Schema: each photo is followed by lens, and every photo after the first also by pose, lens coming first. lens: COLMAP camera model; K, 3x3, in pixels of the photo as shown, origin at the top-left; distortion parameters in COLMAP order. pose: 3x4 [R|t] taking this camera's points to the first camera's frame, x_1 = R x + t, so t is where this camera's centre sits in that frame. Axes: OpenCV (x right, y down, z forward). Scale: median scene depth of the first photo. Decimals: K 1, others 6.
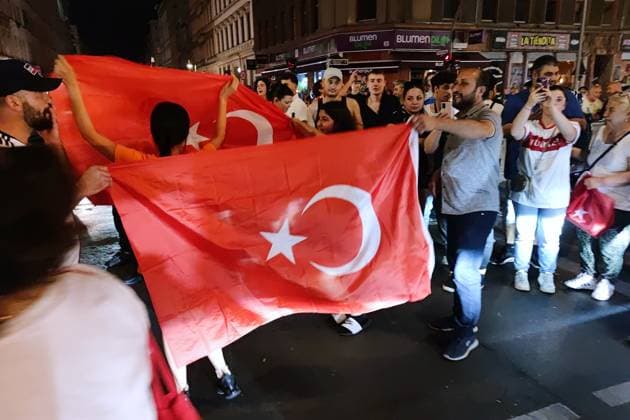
lens RADIAL K [[466.9, 0, 321.7], [0, 466.9, 207.6], [0, 0, 1]] dist [0.067826, -0.063279]
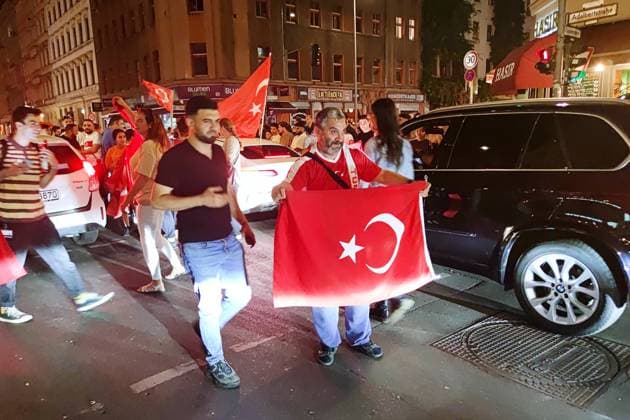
lens RADIAL K [[463.9, 0, 315.0], [0, 463.9, 210.0], [0, 0, 1]] dist [0.076105, -0.067178]
pose [[0.954234, -0.057905, 0.293400, -0.002255], [0.079888, 0.994780, -0.063492, 0.049897], [-0.288192, 0.084025, 0.953879, -0.192852]]
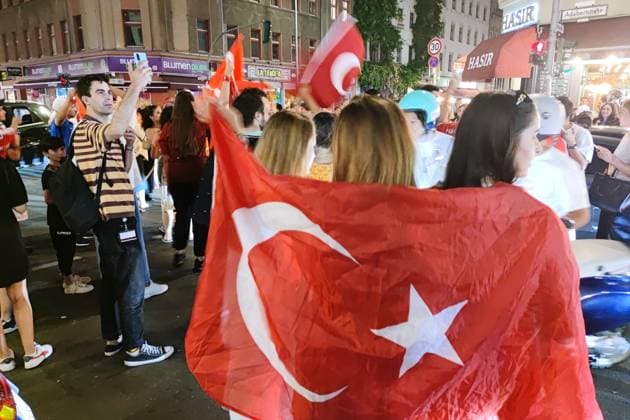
lens RADIAL K [[463.9, 0, 315.0], [0, 463.9, 210.0], [0, 0, 1]] dist [0.076105, -0.067178]
pose [[0.873549, -0.086802, 0.478934, -0.077802], [0.100430, 0.994940, -0.002856, 0.040748], [-0.476263, 0.050594, 0.877846, -0.161125]]
